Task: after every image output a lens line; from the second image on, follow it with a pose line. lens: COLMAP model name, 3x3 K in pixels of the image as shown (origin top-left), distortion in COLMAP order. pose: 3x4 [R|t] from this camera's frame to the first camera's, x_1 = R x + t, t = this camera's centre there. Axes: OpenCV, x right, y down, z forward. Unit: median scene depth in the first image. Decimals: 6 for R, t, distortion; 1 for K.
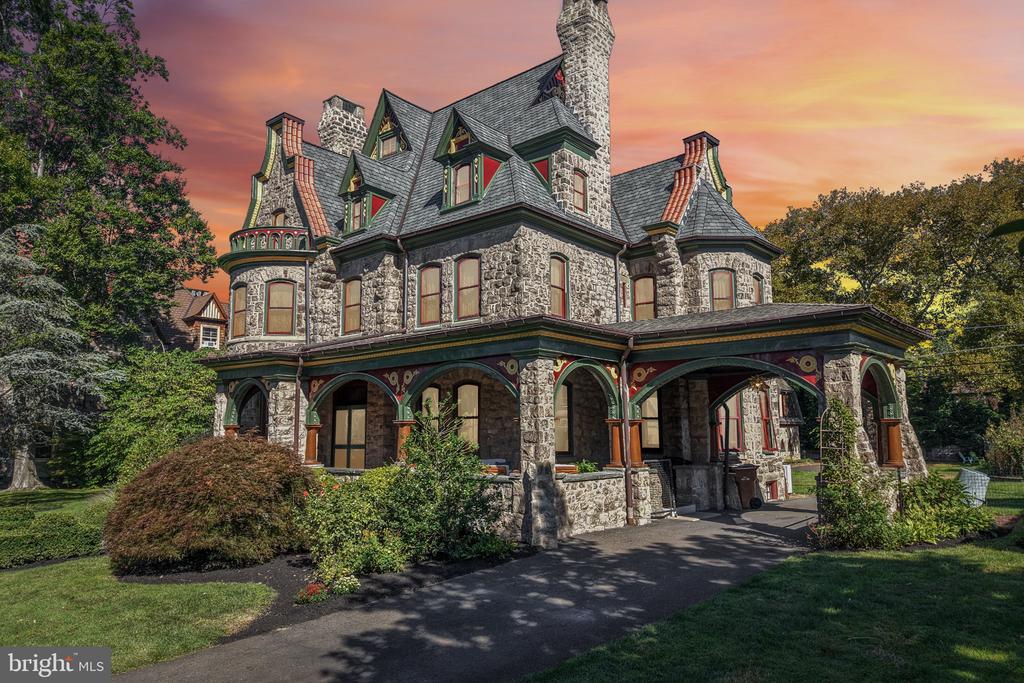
lens RADIAL K [[687.7, 0, 509.9], [0, 687.7, 330.5], [0, 0, 1]] dist [0.048292, -0.053896]
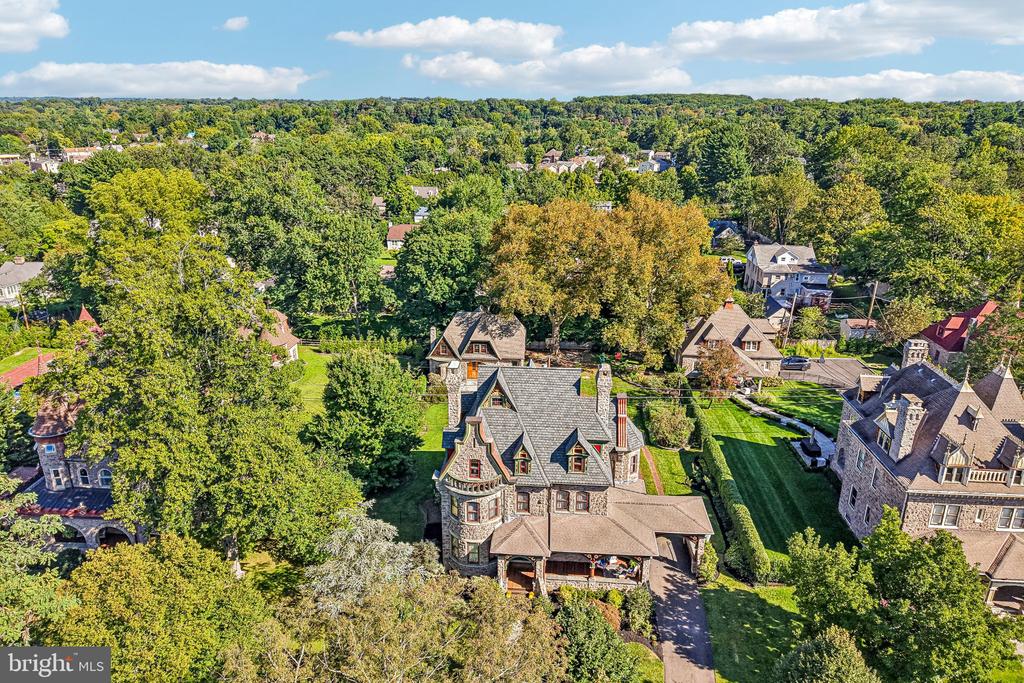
lens RADIAL K [[687.7, 0, 515.8], [0, 687.7, 337.4], [0, 0, 1]] dist [0.048292, -0.053896]
pose [[0.800523, -0.178345, 0.572150, -1.748343], [-0.101041, 0.900864, 0.422180, -1.807657], [-0.590723, -0.395775, 0.703142, -0.556696]]
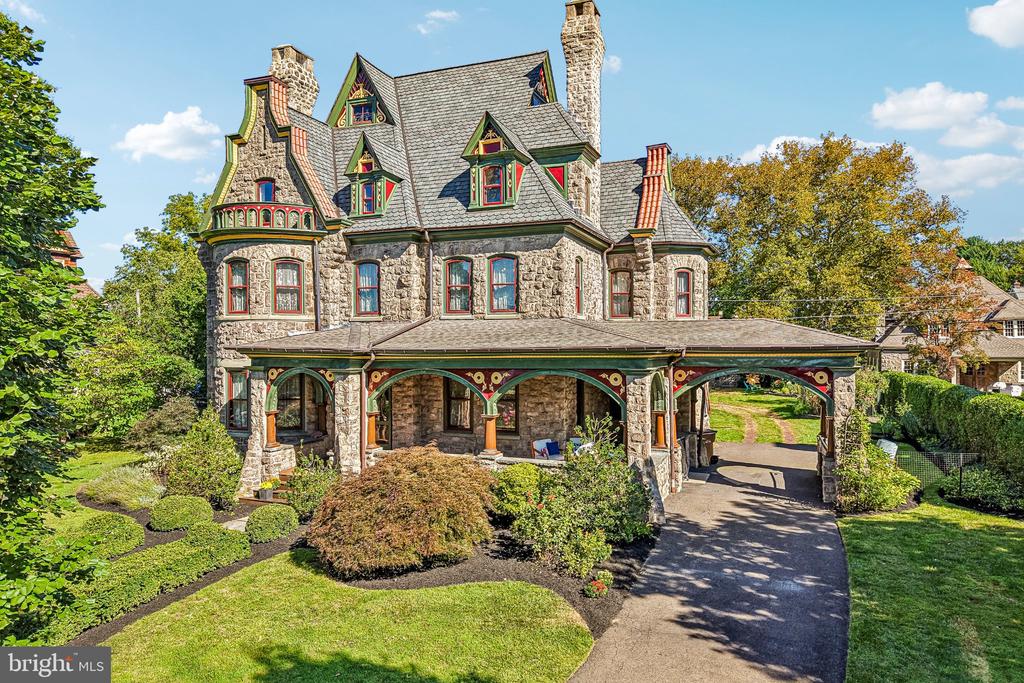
lens RADIAL K [[687.7, 0, 512.0], [0, 687.7, 332.1], [0, 0, 1]] dist [0.048292, -0.053896]
pose [[0.945961, 0.004476, 0.324251, -0.400495], [-0.046975, 0.991250, 0.123360, -0.122117], [-0.320861, -0.131926, 0.937893, -0.058443]]
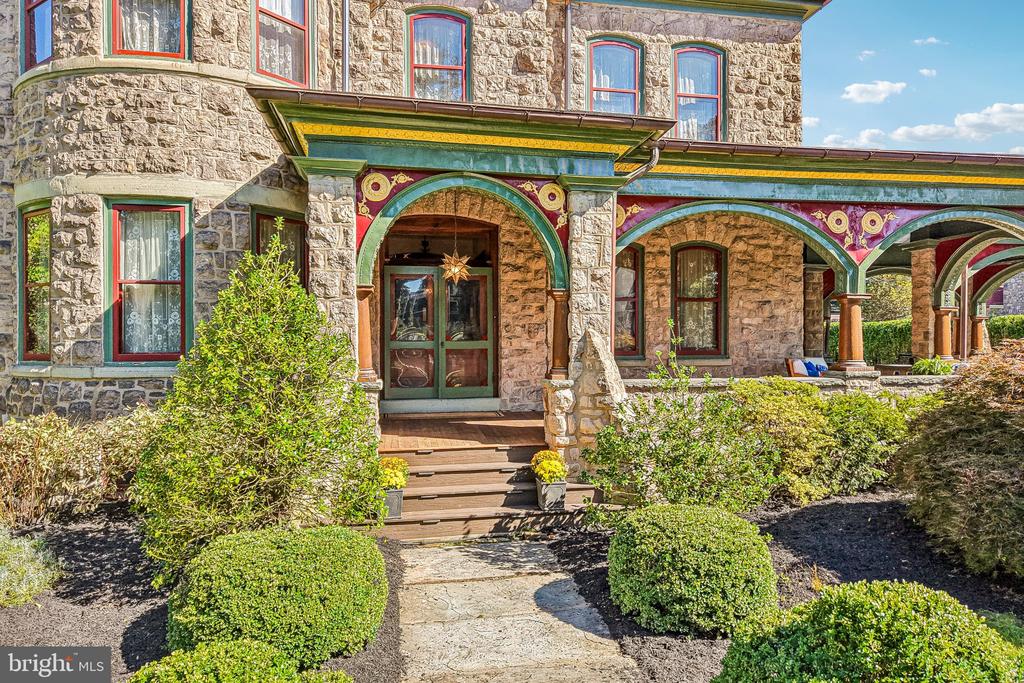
lens RADIAL K [[687.7, 0, 510.8], [0, 687.7, 343.0], [0, 0, 1]] dist [0.048292, -0.053896]
pose [[0.622370, 0.003765, 0.782714, -0.659463], [-0.116030, 0.989384, 0.087502, 0.125196], [-0.774075, -0.145276, 0.616200, 0.693016]]
